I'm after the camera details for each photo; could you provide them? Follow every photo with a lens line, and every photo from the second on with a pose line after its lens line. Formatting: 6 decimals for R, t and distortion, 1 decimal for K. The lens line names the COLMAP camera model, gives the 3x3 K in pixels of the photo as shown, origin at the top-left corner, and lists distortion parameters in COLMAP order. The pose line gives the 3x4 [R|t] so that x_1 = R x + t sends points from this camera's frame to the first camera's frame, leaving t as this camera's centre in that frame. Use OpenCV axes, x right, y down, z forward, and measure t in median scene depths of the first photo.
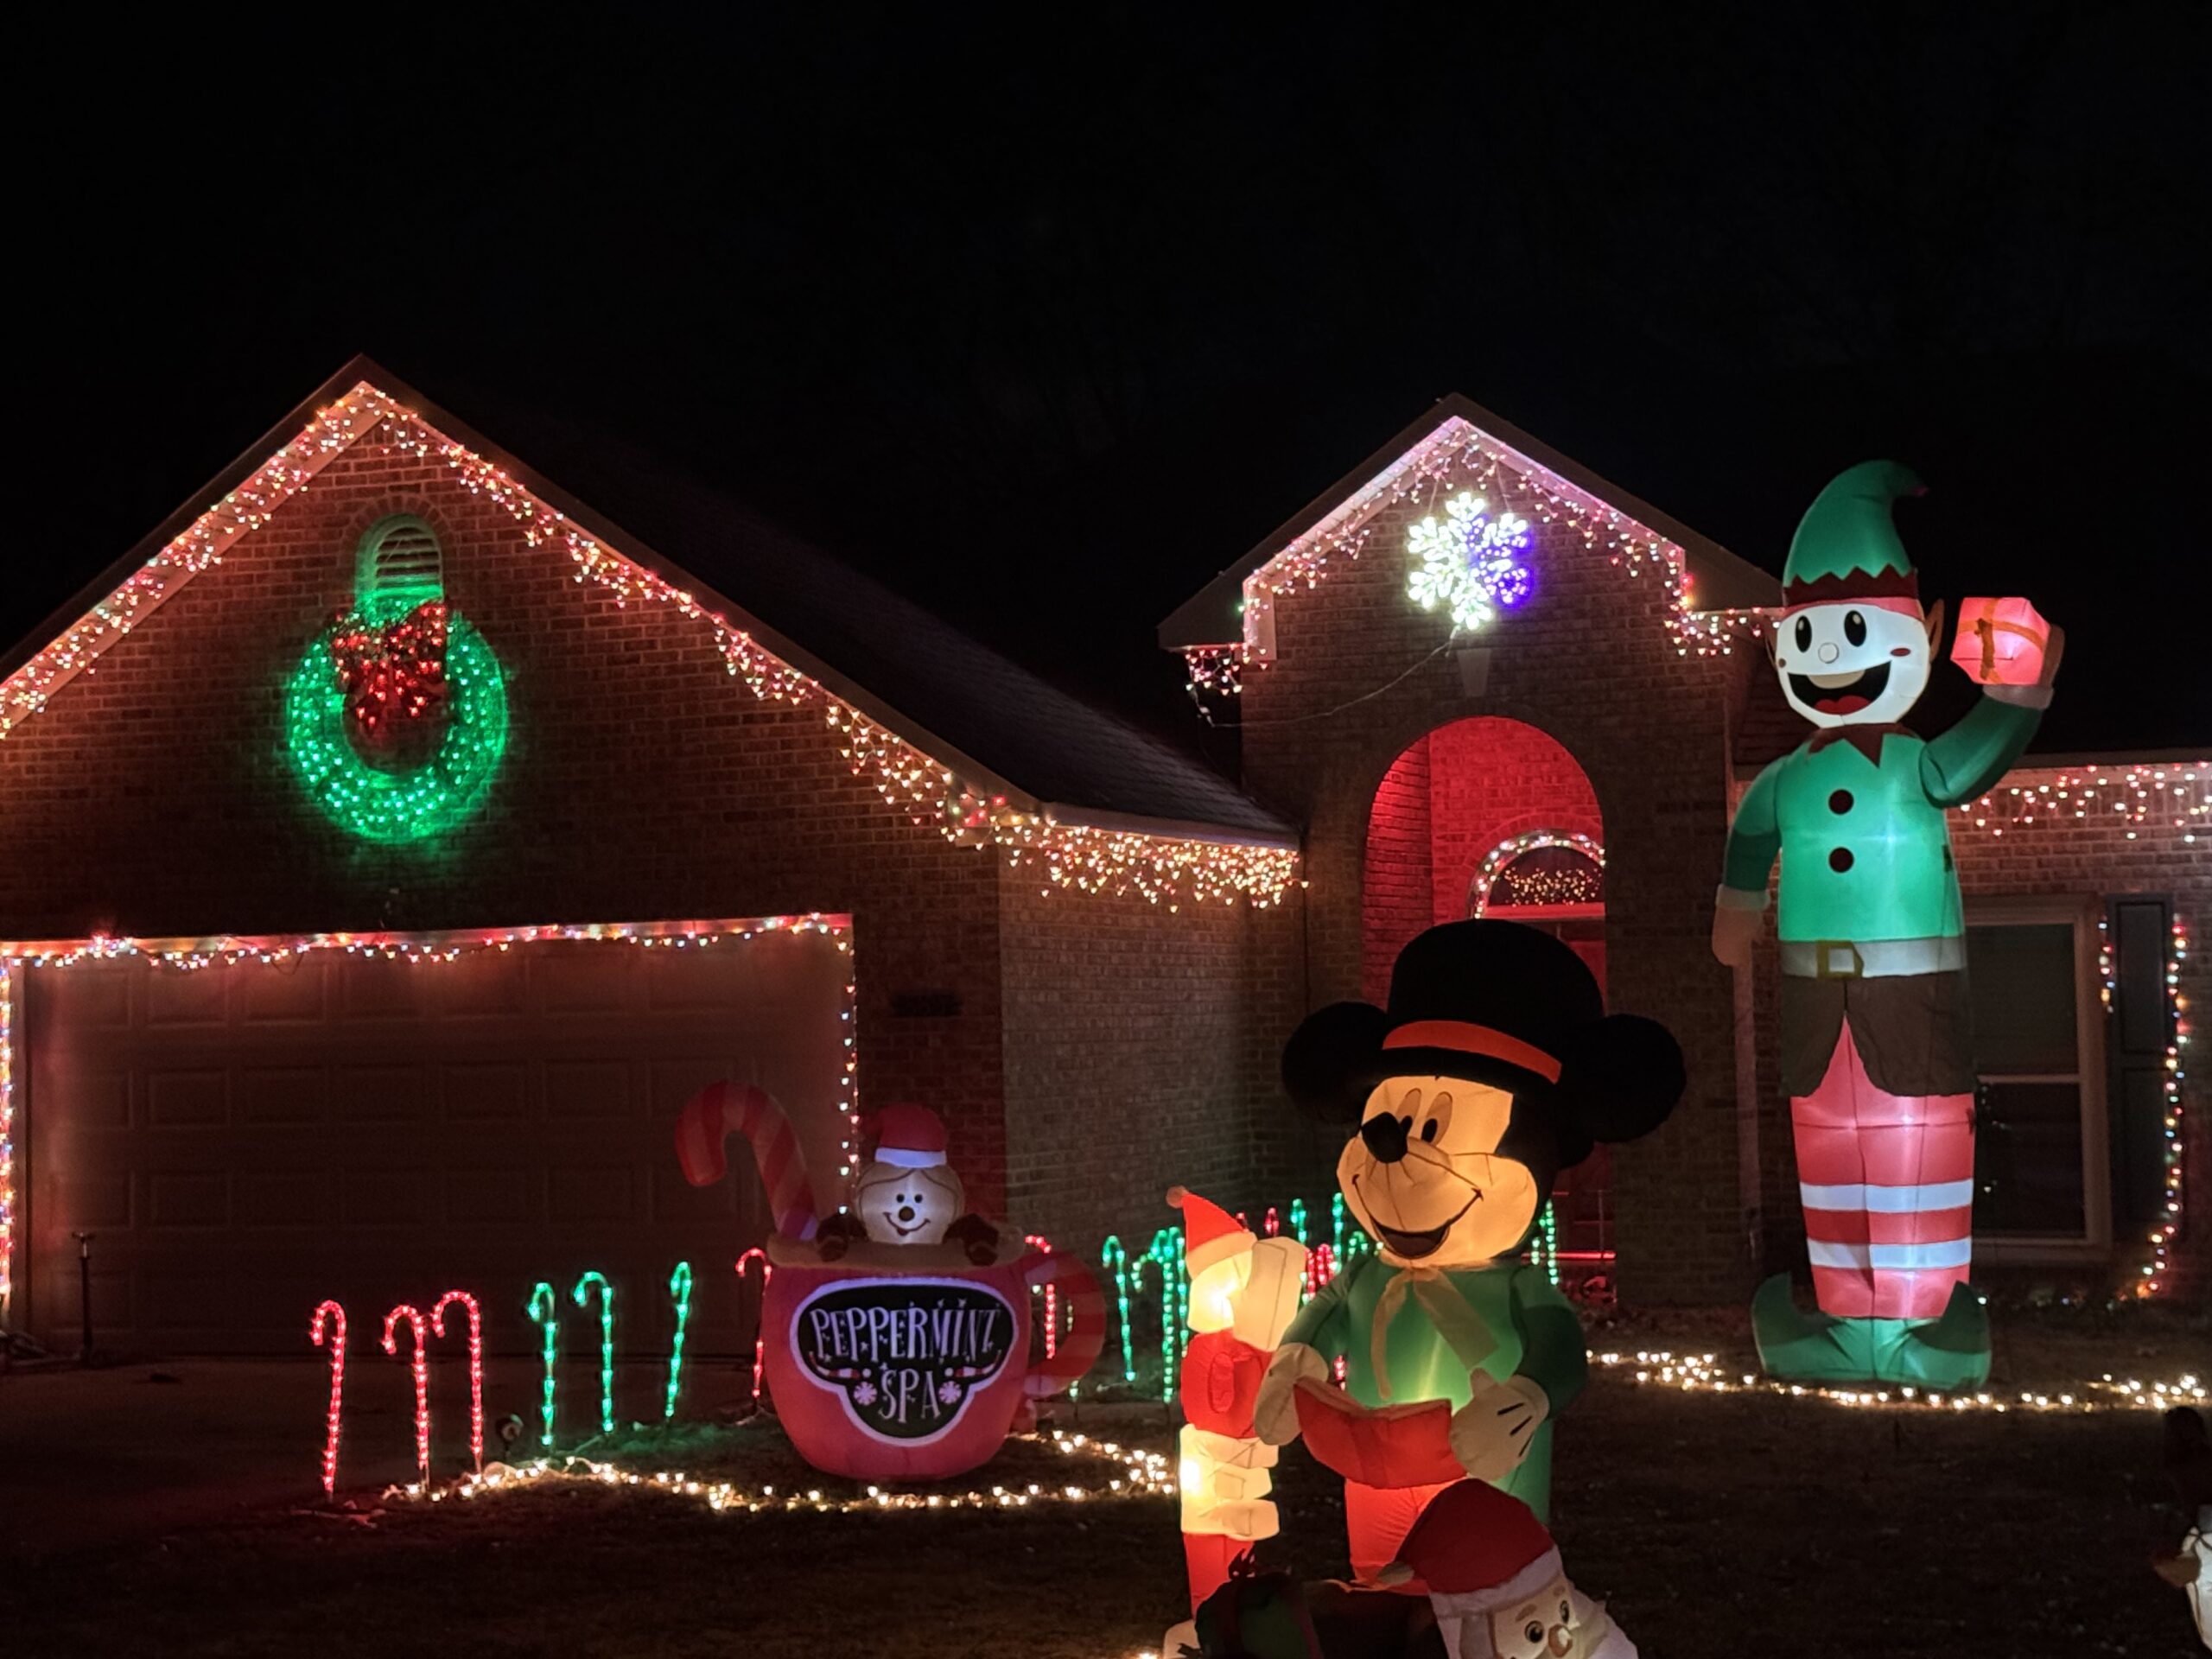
lens RADIAL K [[3611.4, 0, 1107.4], [0, 3611.4, 881.6], [0, 0, 1]] dist [0.596450, -4.734366]
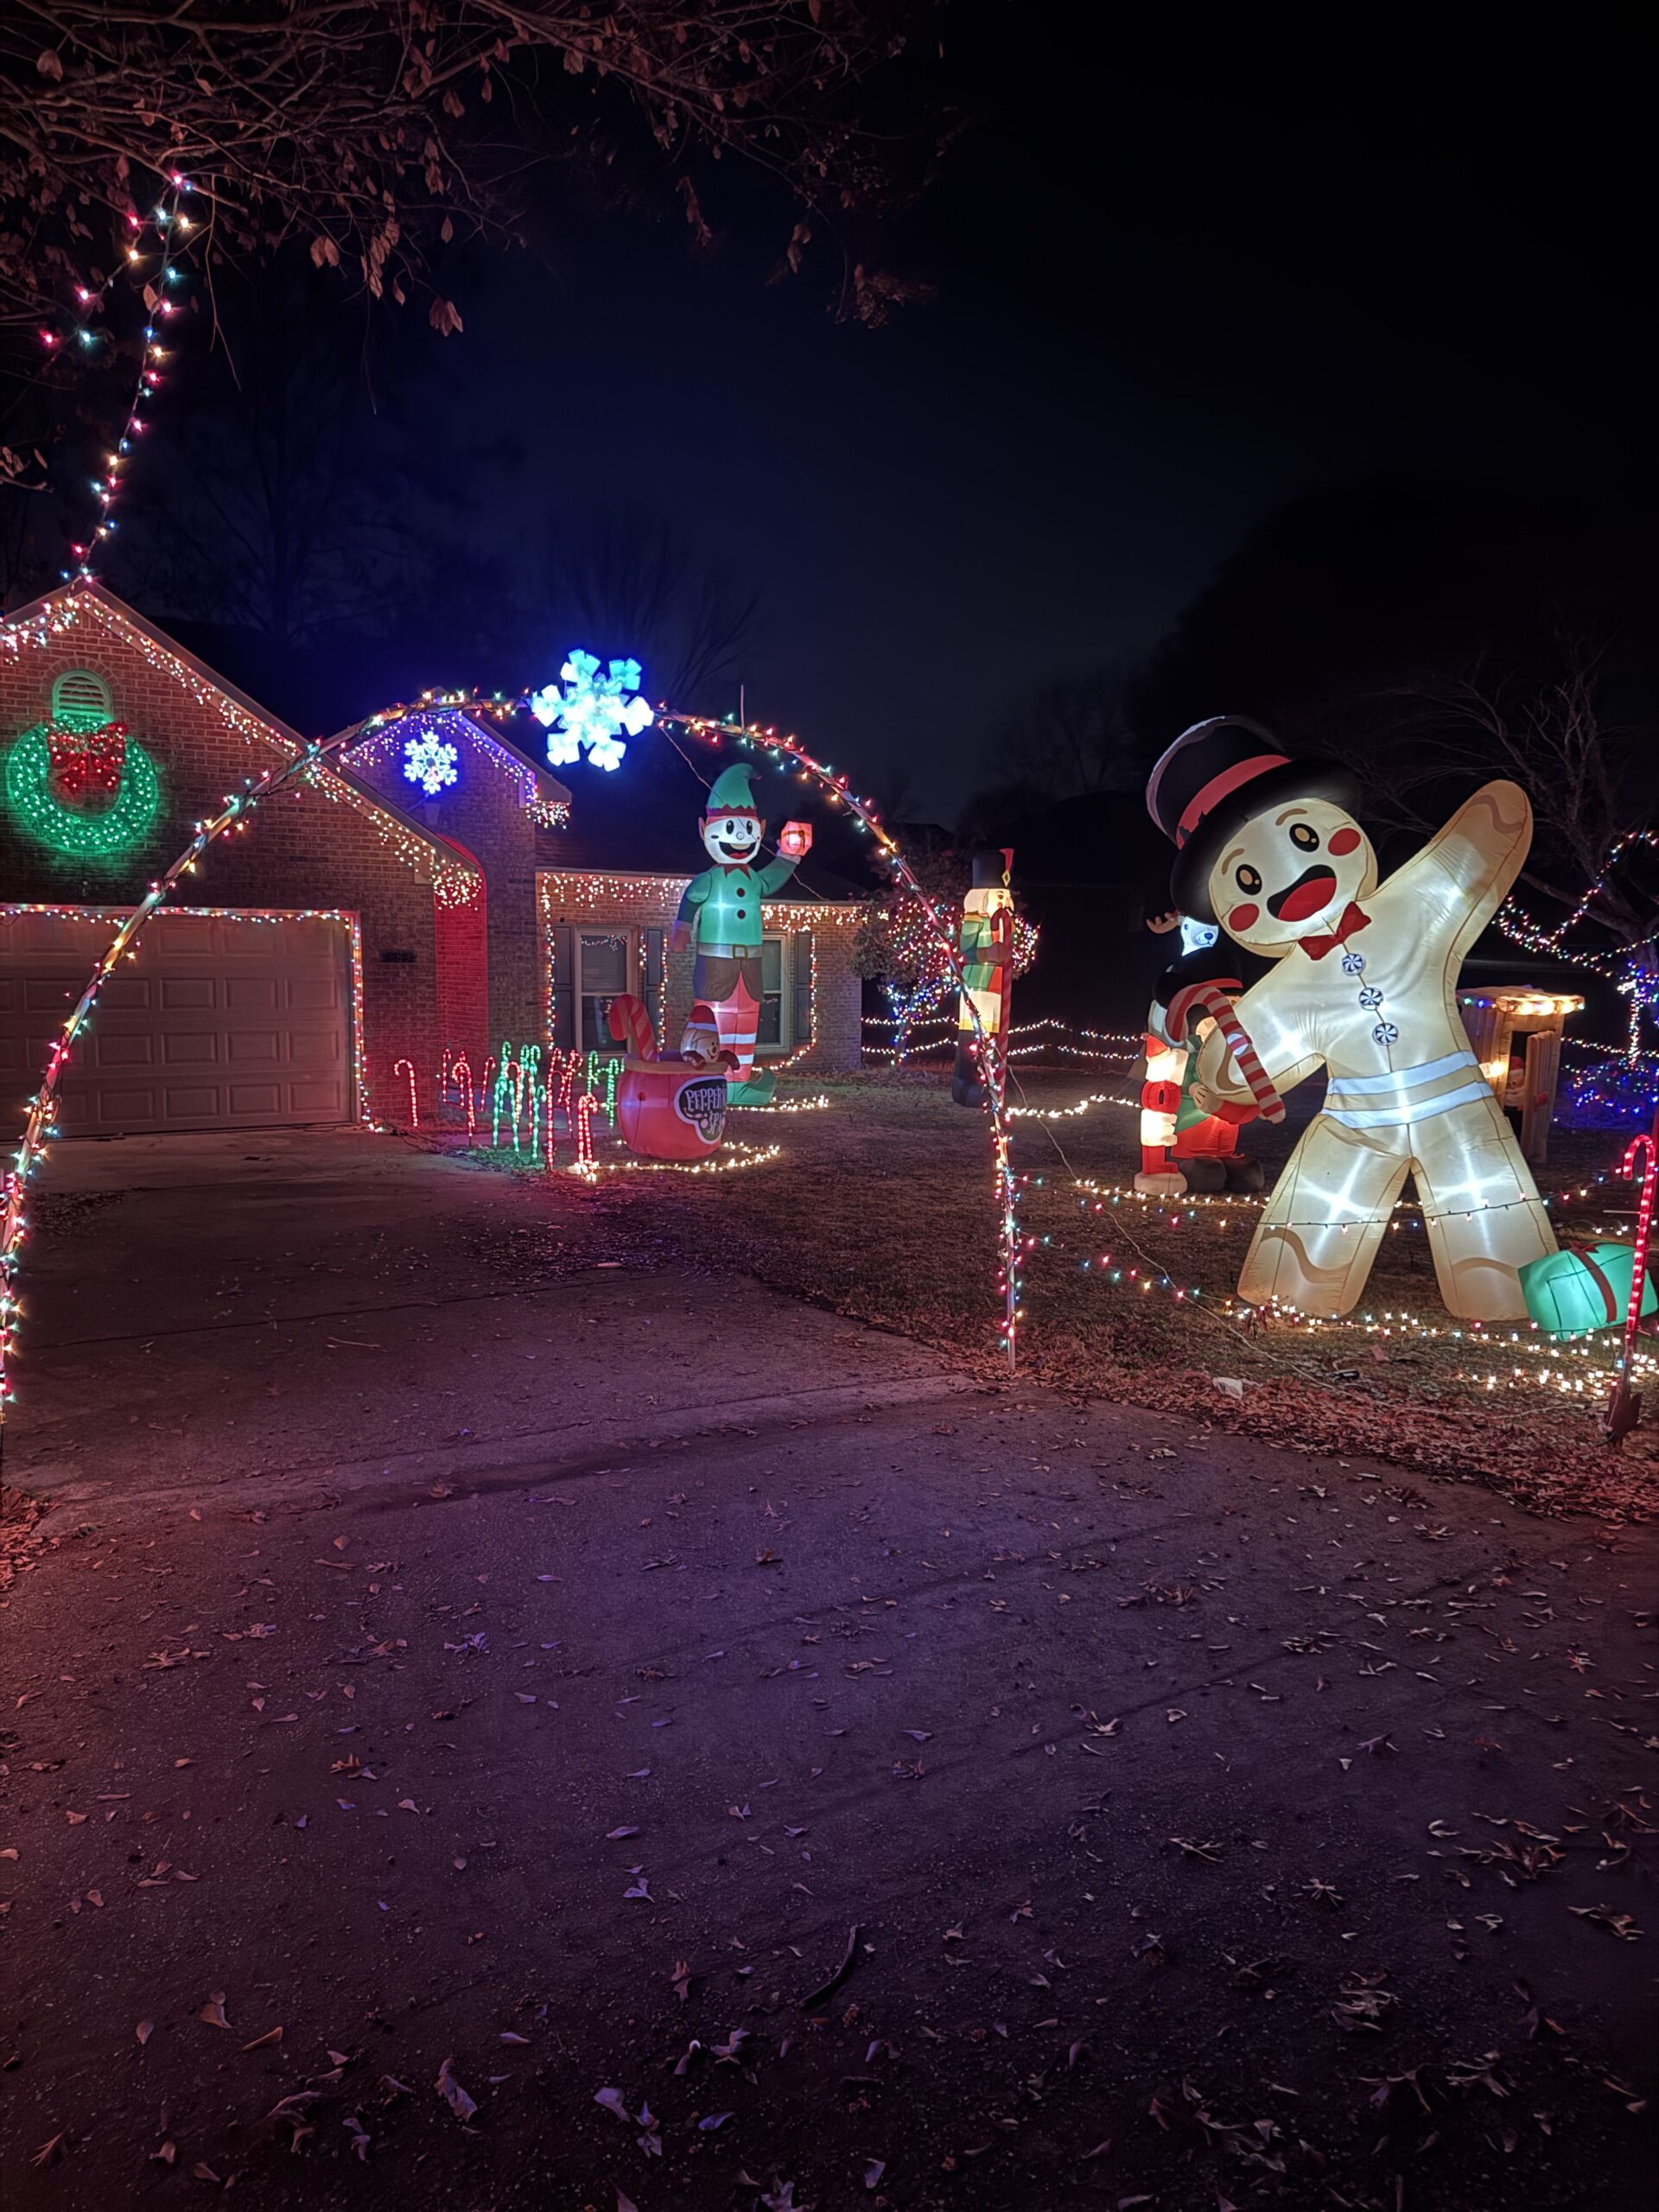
lens RADIAL K [[1589.3, 0, 829.5], [0, 1589.3, 1106.0], [0, 0, 1]] dist [0.000960, -0.003232]
pose [[0.546331, -0.049883, 0.836083, -0.656134], [-0.053829, 0.994070, 0.094483, 0.018144], [-0.835838, -0.096624, 0.540406, 0.266213]]
